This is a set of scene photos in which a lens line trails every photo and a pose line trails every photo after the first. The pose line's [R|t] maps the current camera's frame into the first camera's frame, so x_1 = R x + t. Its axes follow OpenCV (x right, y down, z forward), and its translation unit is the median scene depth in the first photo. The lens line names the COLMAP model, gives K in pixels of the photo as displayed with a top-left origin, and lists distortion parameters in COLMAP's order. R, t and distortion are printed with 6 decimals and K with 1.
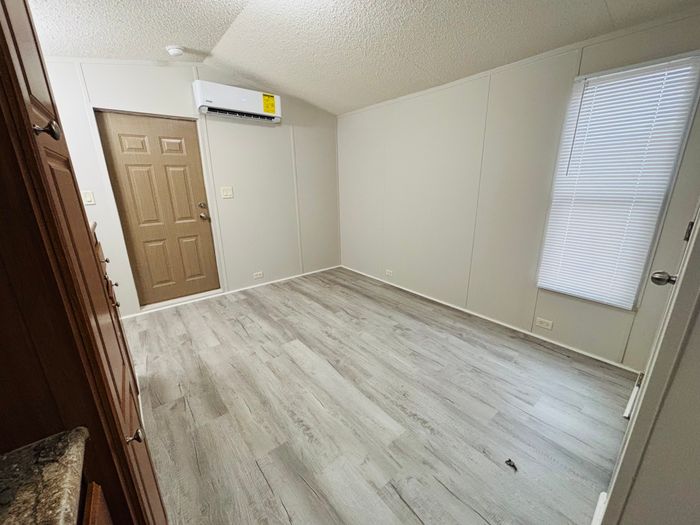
lens RADIAL K [[283.6, 0, 350.0], [0, 283.6, 262.5], [0, 0, 1]] dist [0.006030, -0.000383]
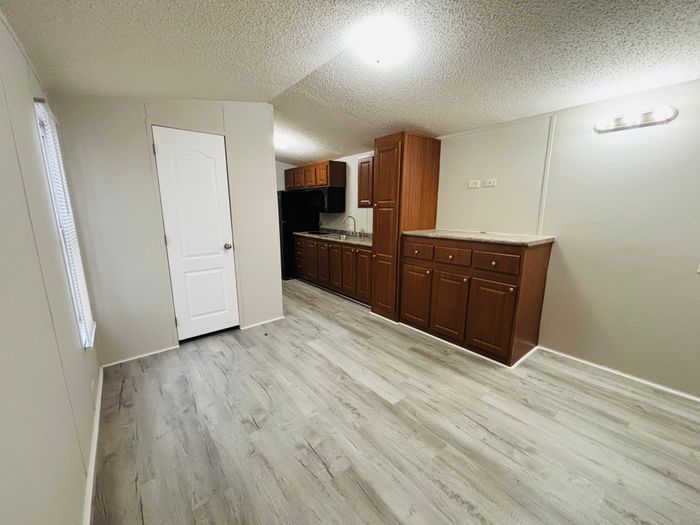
lens RADIAL K [[283.6, 0, 350.0], [0, 283.6, 262.5], [0, 0, 1]] dist [0.006030, -0.000383]
pose [[-0.999859, 0.016127, 0.004678, -0.080336], [0.016480, 0.888880, 0.457843, -0.514019], [0.003225, 0.457856, -0.889021, 1.693788]]
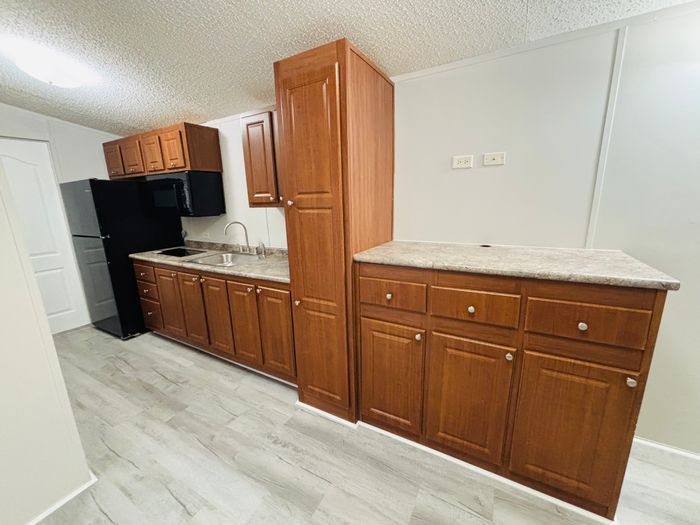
lens RADIAL K [[283.6, 0, 350.0], [0, 283.6, 262.5], [0, 0, 1]] dist [0.006030, -0.000383]
pose [[-0.927854, 0.123132, -0.352032, -0.079883], [-0.062314, 0.879470, 0.471857, -0.314030], [0.367702, 0.459750, -0.808347, 0.932324]]
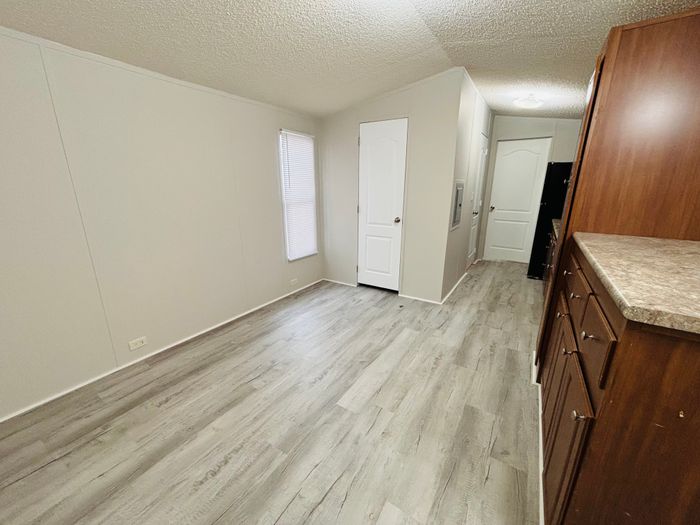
lens RADIAL K [[283.6, 0, 350.0], [0, 283.6, 262.5], [0, 0, 1]] dist [0.006030, -0.000383]
pose [[-0.314238, -0.241333, 0.918157, -0.878335], [0.266649, 0.905778, 0.329339, -0.336603], [-0.911127, 0.348317, -0.220278, 1.104785]]
